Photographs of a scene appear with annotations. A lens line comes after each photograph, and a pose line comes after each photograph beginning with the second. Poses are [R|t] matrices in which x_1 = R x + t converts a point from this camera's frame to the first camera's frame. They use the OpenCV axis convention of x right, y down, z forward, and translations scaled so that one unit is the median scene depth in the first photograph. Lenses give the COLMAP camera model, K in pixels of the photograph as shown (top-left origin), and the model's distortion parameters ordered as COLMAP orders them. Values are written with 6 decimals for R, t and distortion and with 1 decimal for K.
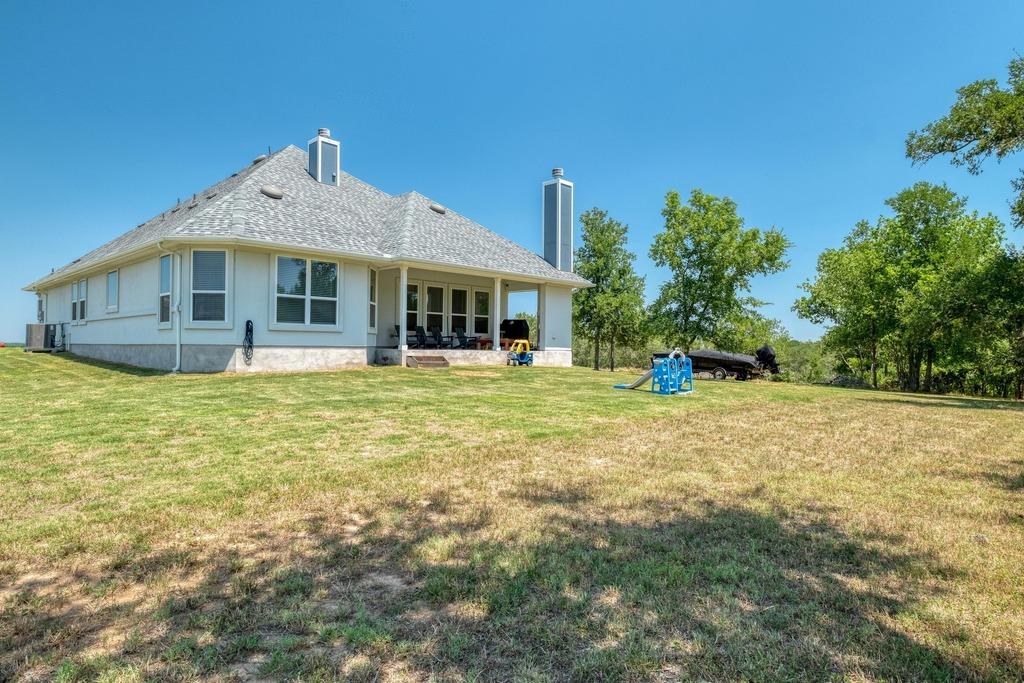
lens RADIAL K [[585.9, 0, 512.2], [0, 585.9, 342.7], [0, 0, 1]] dist [0.000167, 0.000005]
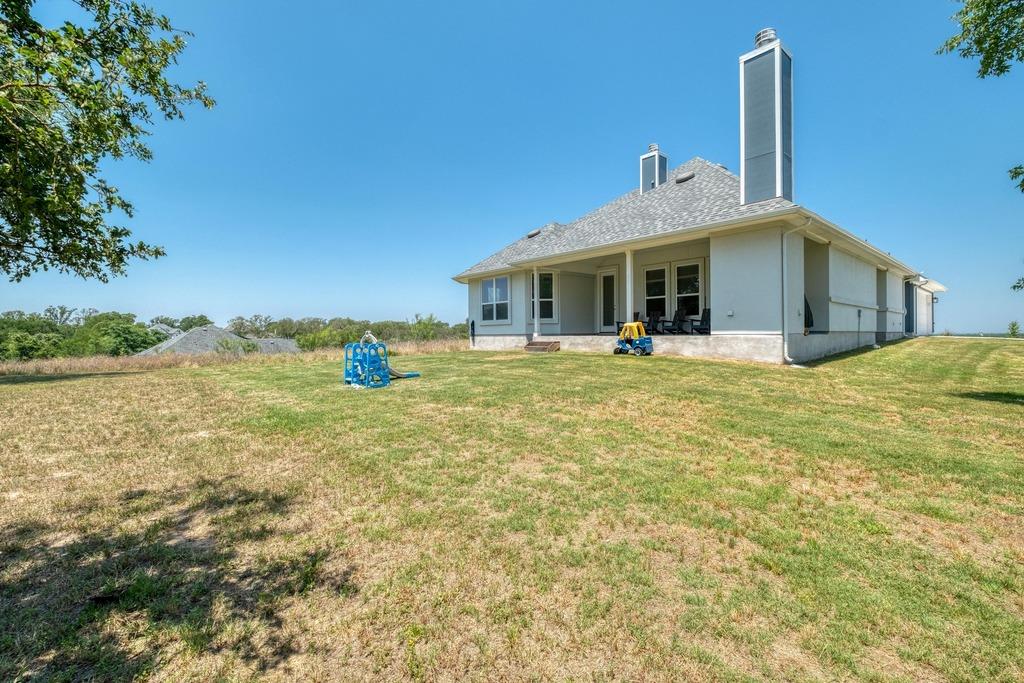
lens RADIAL K [[439.7, 0, 511.8], [0, 439.7, 338.6], [0, 0, 1]] dist [0.008270, -0.002212]
pose [[-0.077058, -0.007565, -0.996998, 0.762036], [0.008357, 0.999931, -0.008233, 0.024870], [0.996992, -0.008967, -0.076990, 1.058596]]
